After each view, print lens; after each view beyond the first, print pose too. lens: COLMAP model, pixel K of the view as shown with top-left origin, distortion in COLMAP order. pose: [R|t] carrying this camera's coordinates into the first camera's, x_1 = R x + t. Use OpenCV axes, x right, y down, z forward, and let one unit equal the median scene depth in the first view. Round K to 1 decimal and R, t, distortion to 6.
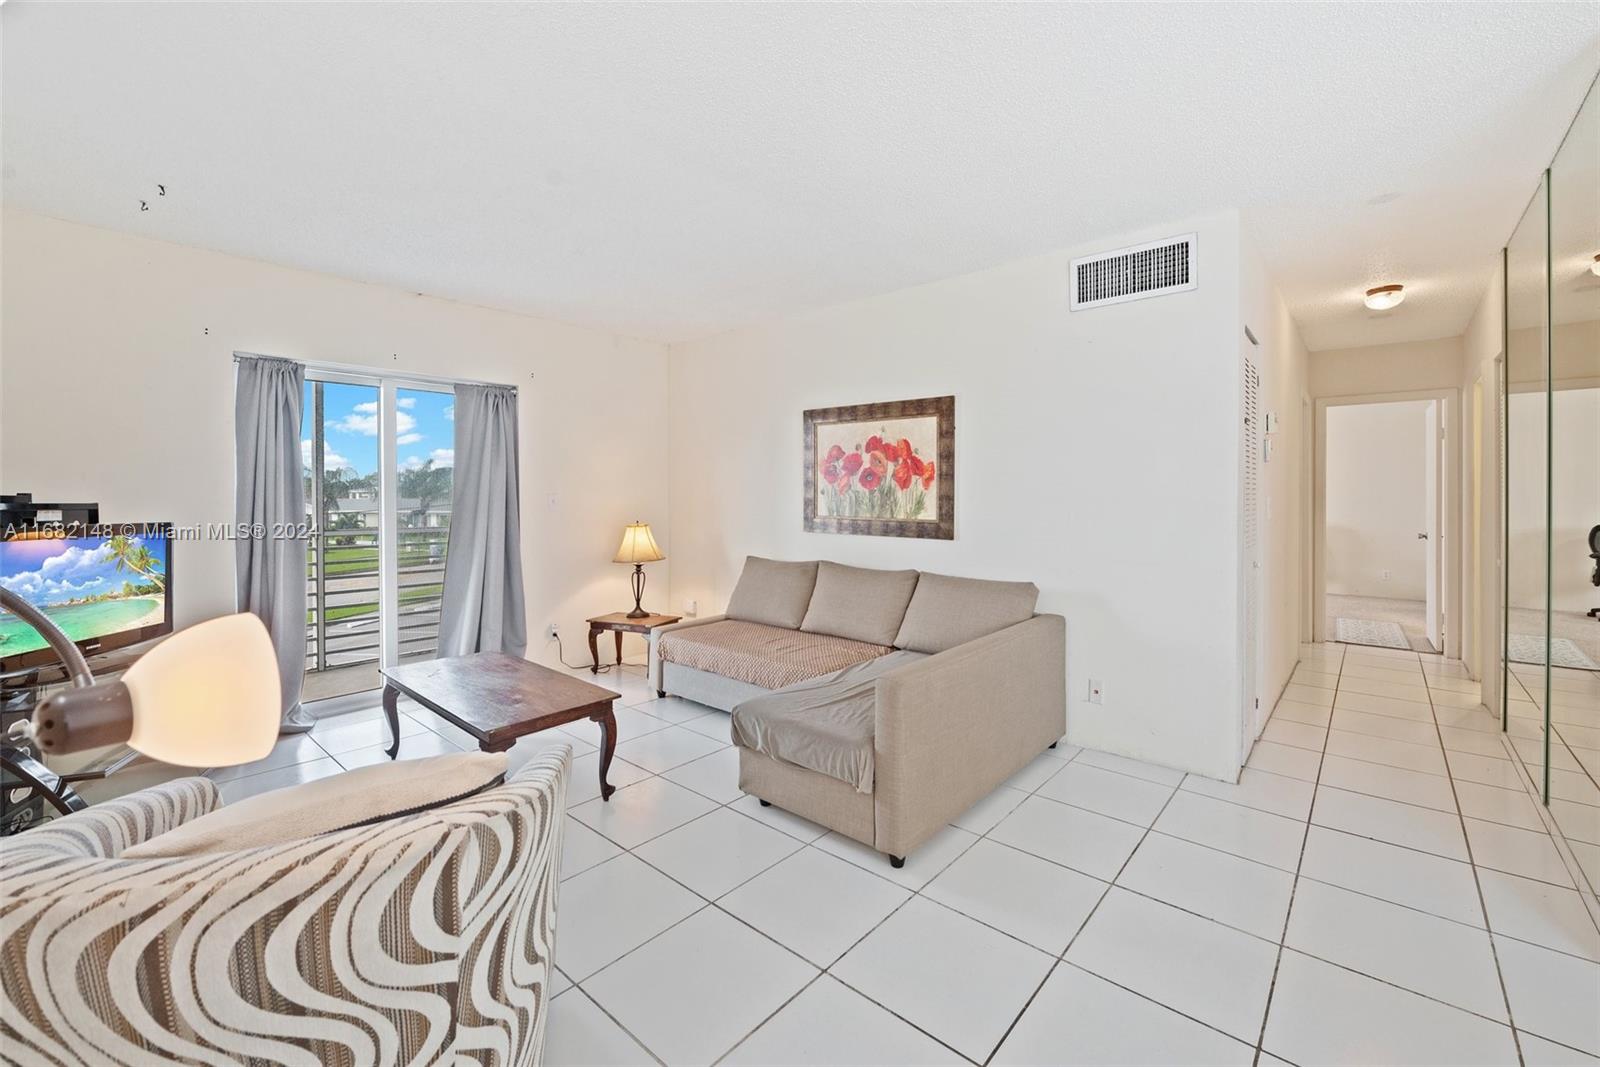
lens RADIAL K [[662.4, 0, 809.3], [0, 662.4, 499.9], [0, 0, 1]] dist [0.000743, -0.000096]
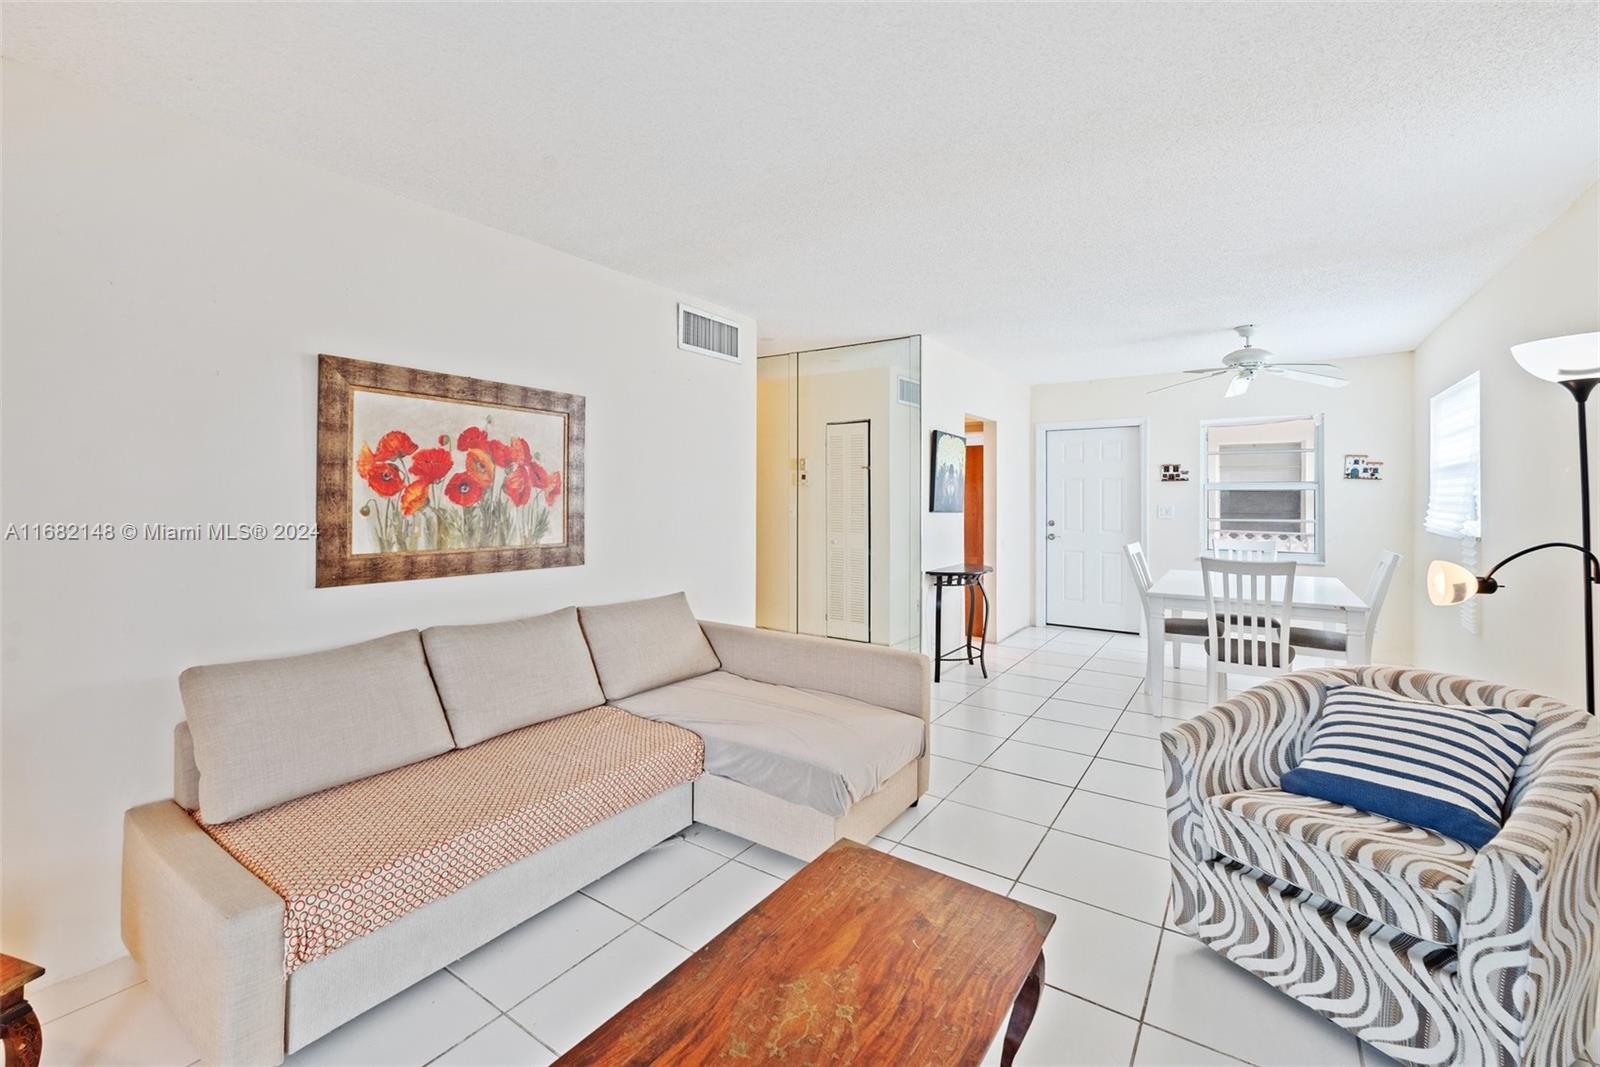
lens RADIAL K [[662.4, 0, 809.3], [0, 662.4, 499.9], [0, 0, 1]] dist [0.000743, -0.000096]
pose [[-0.111873, -0.001728, 0.993721, -0.620258], [0.006502, 0.999976, 0.002471, -0.021788], [-0.993701, 0.006738, -0.111859, 0.748514]]
